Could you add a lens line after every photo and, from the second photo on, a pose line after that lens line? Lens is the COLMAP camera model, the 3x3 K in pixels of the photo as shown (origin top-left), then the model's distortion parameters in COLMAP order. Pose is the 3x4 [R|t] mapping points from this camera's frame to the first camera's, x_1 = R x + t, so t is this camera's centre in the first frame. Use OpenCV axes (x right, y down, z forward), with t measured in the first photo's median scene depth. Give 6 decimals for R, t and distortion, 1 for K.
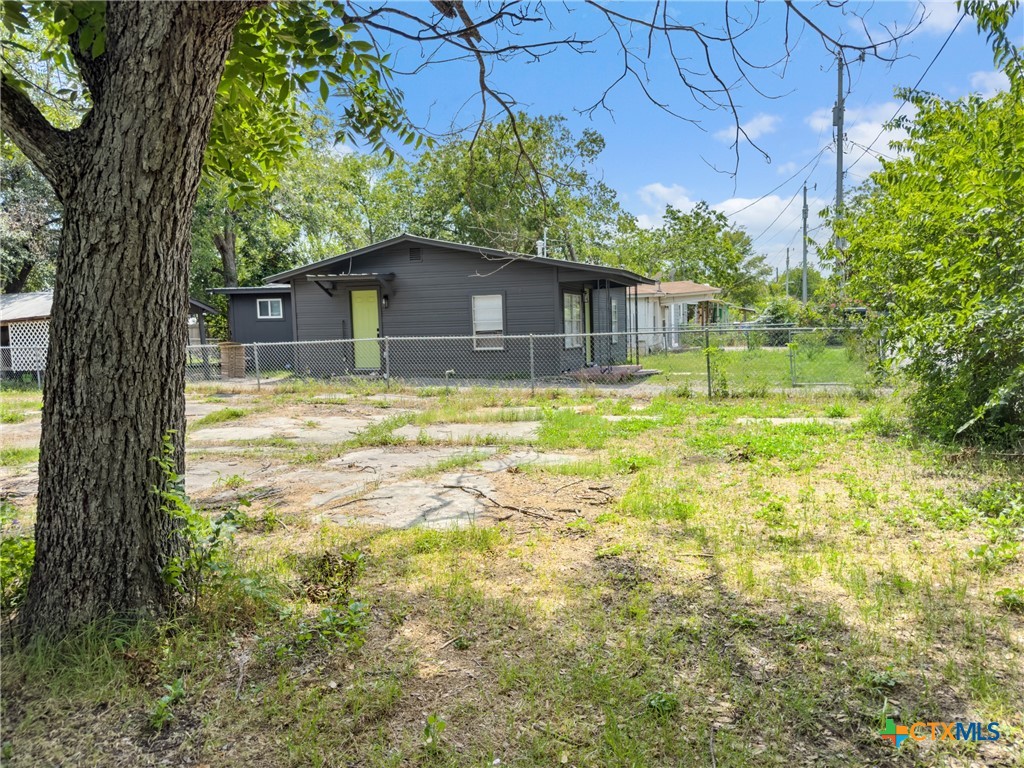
lens RADIAL K [[730.0, 0, 512.0], [0, 730.0, 384.0], [0, 0, 1]] dist [0.002574, -0.007094]
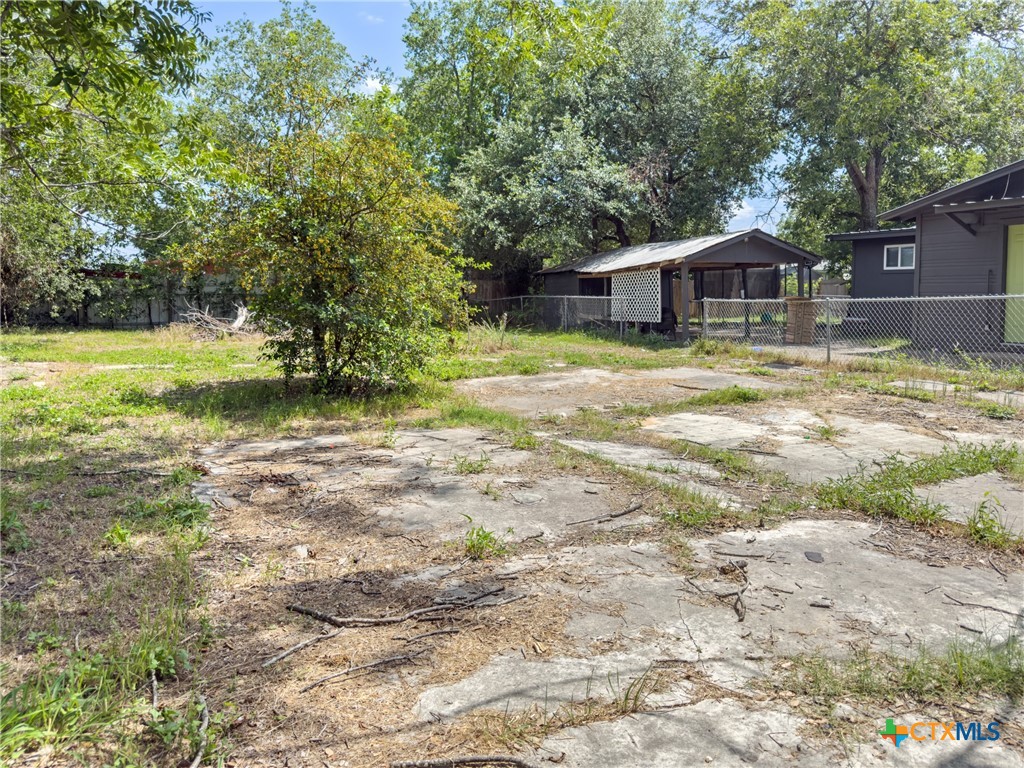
lens RADIAL K [[703.8, 0, 512.0], [0, 703.8, 384.0], [0, 0, 1]] dist [0.004840, 0.000117]
pose [[0.626699, 0.125058, -0.769161, 0.025597], [-0.077059, 0.992146, 0.098526, -0.053925], [0.775442, -0.002475, 0.631414, 0.971619]]
